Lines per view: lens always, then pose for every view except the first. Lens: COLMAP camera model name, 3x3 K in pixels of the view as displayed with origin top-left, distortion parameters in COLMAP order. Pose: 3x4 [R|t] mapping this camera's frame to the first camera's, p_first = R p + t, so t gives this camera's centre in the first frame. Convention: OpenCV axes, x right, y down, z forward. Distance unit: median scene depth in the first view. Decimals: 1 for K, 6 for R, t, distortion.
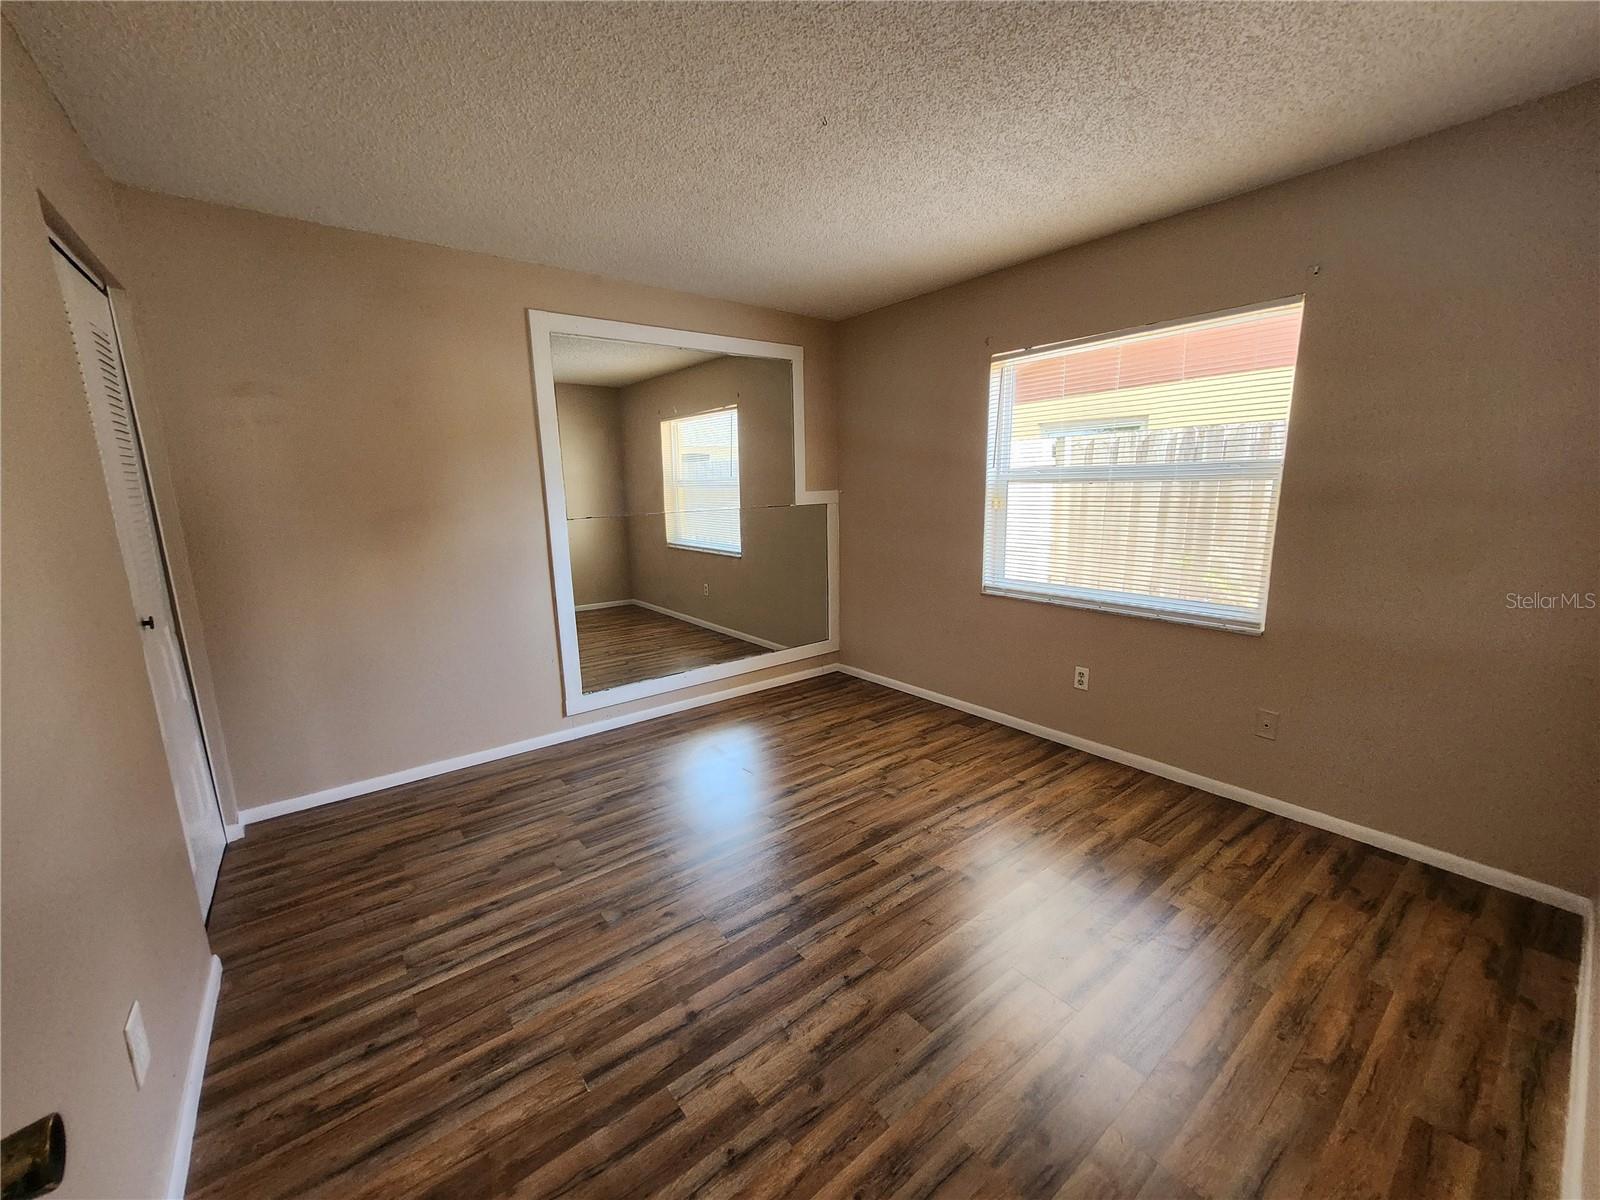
lens RADIAL K [[630.7, 0, 801.9], [0, 630.7, 604.5], [0, 0, 1]] dist [-0.000364, 0.000593]
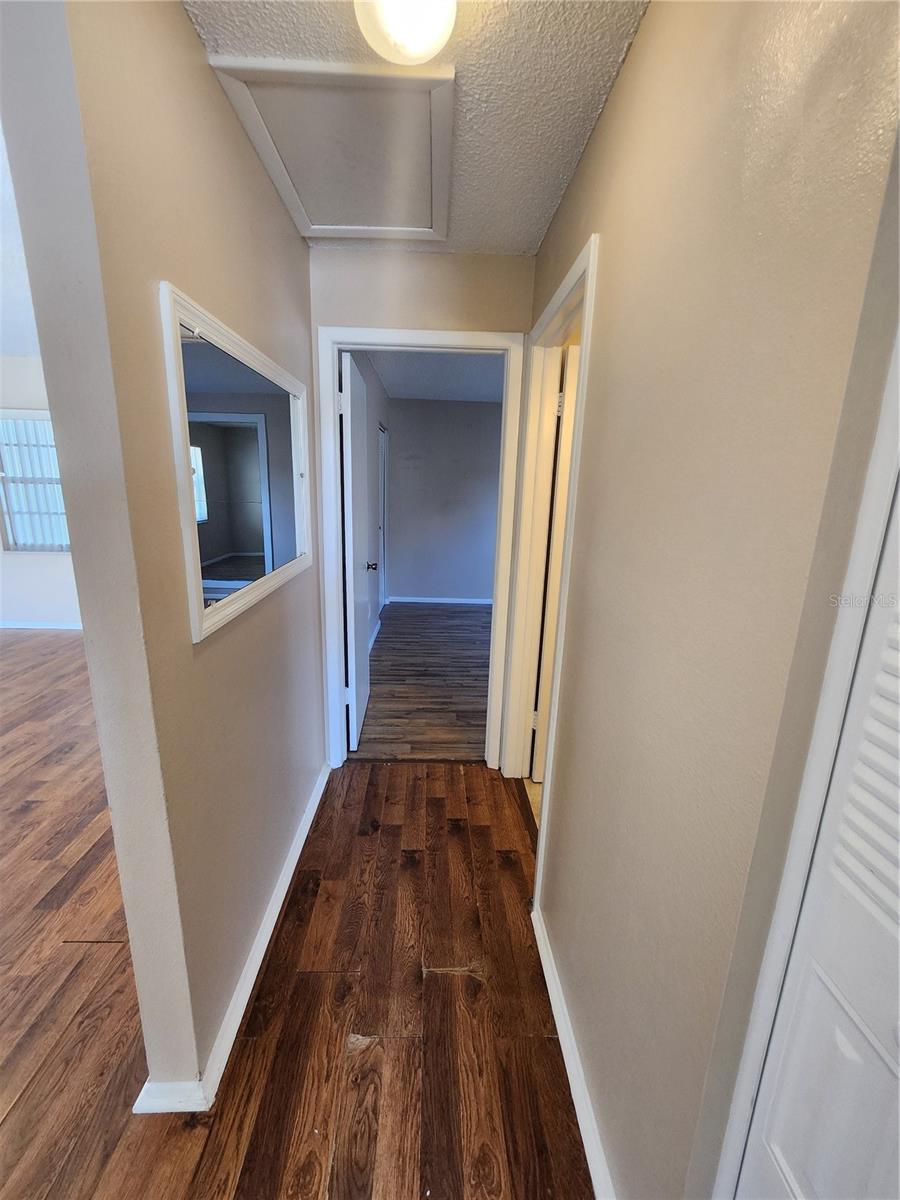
lens RADIAL K [[482.8, 0, 451.0], [0, 482.8, 598.2], [0, 0, 1]] dist [-0.000486, -0.000017]
pose [[0.801715, 0.176761, -0.570972, 1.053139], [-0.156290, 0.984031, 0.085185, 0.158091], [0.576912, 0.020943, 0.816538, -1.132415]]
